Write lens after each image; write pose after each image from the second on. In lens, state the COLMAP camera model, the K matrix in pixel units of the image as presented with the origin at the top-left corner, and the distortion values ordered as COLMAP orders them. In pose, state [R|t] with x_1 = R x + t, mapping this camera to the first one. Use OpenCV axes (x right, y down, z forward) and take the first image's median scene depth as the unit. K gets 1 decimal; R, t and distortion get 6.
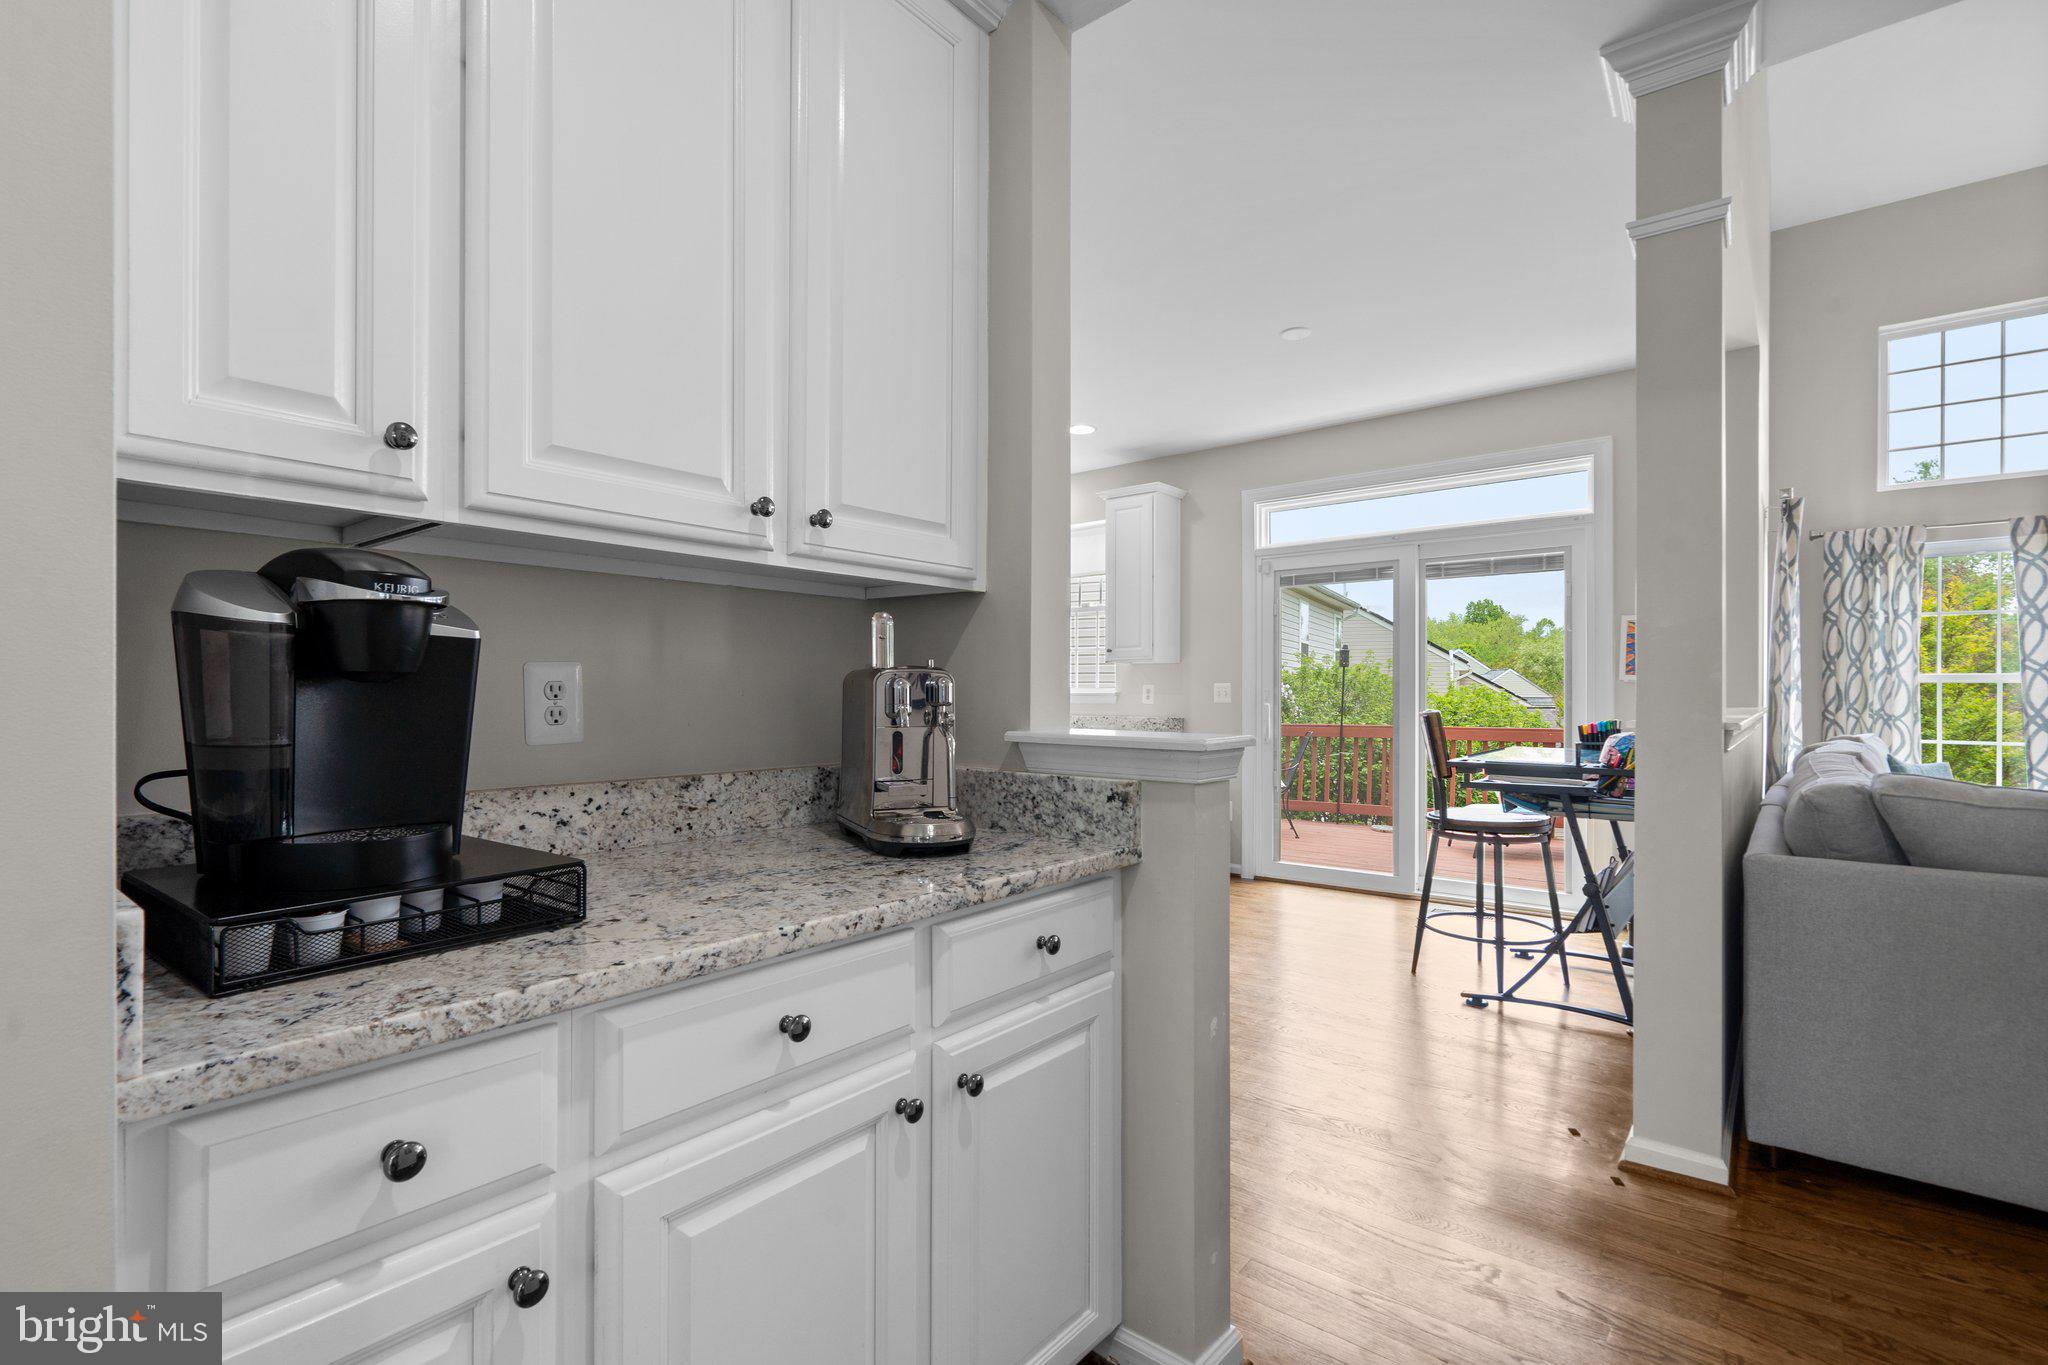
lens RADIAL K [[943.4, 0, 1014.2], [0, 943.4, 683.8], [0, 0, 1]] dist [-0.002095, 0.000332]
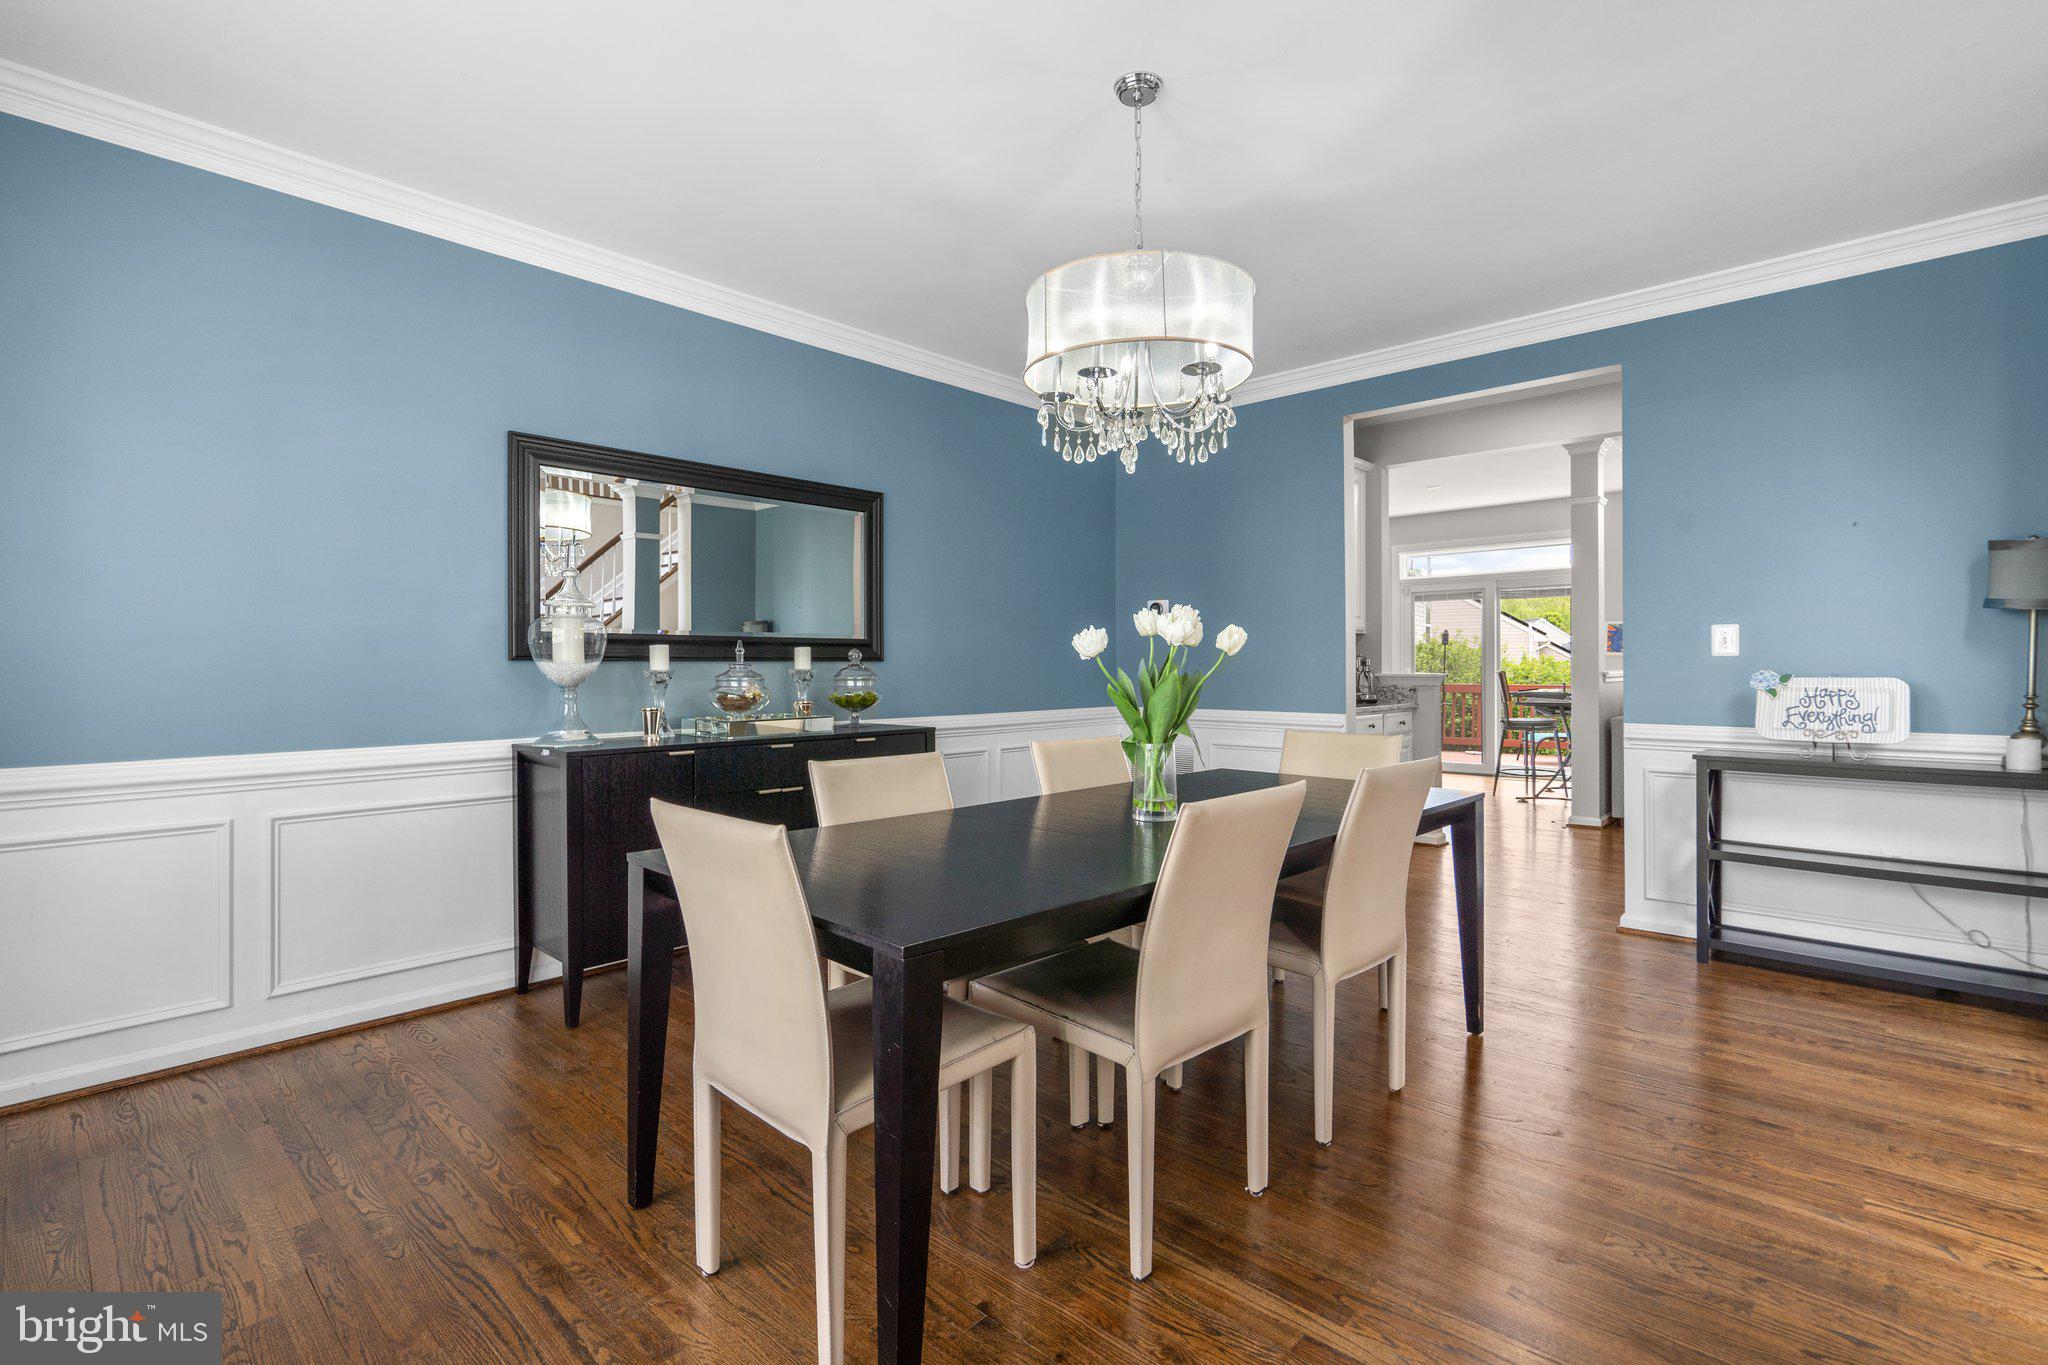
lens RADIAL K [[943.4, 0, 1033.3], [0, 943.4, 660.6], [0, 0, 1]] dist [-0.002095, 0.000332]
pose [[0.998440, -0.005090, -0.055598, -0.525266], [0.005411, 0.999970, 0.005618, -0.011085], [0.055568, -0.005910, 0.998437, -1.252770]]
